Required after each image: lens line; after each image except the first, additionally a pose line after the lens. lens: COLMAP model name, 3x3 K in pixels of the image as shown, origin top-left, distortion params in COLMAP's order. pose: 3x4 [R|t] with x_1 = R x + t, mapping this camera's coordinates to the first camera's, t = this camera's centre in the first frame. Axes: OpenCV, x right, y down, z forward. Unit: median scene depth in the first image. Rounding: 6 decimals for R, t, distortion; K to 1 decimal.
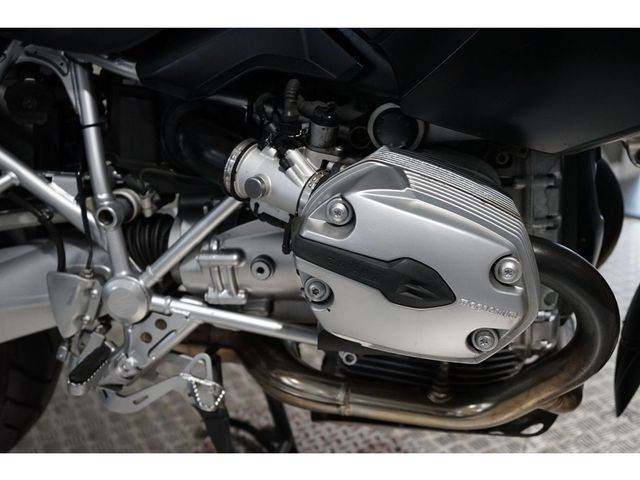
lens RADIAL K [[875.1, 0, 322.2], [0, 875.1, 240.8], [0, 0, 1]] dist [0.015115, 0.000000]
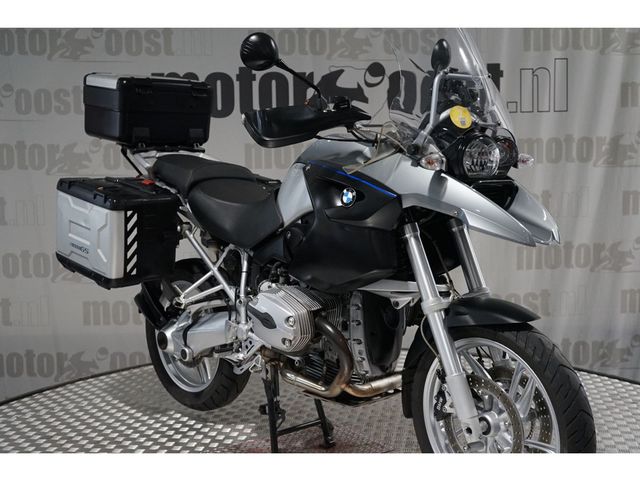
lens RADIAL K [[875.1, 0, 313.9], [0, 875.1, 228.2], [0, 0, 1]] dist [0.015115, 0.000000]
pose [[0.813745, 0.077751, -0.575999, 1.614048], [-0.213937, 0.961505, -0.172452, 0.187097], [0.540417, 0.263559, 0.799053, -1.277459]]
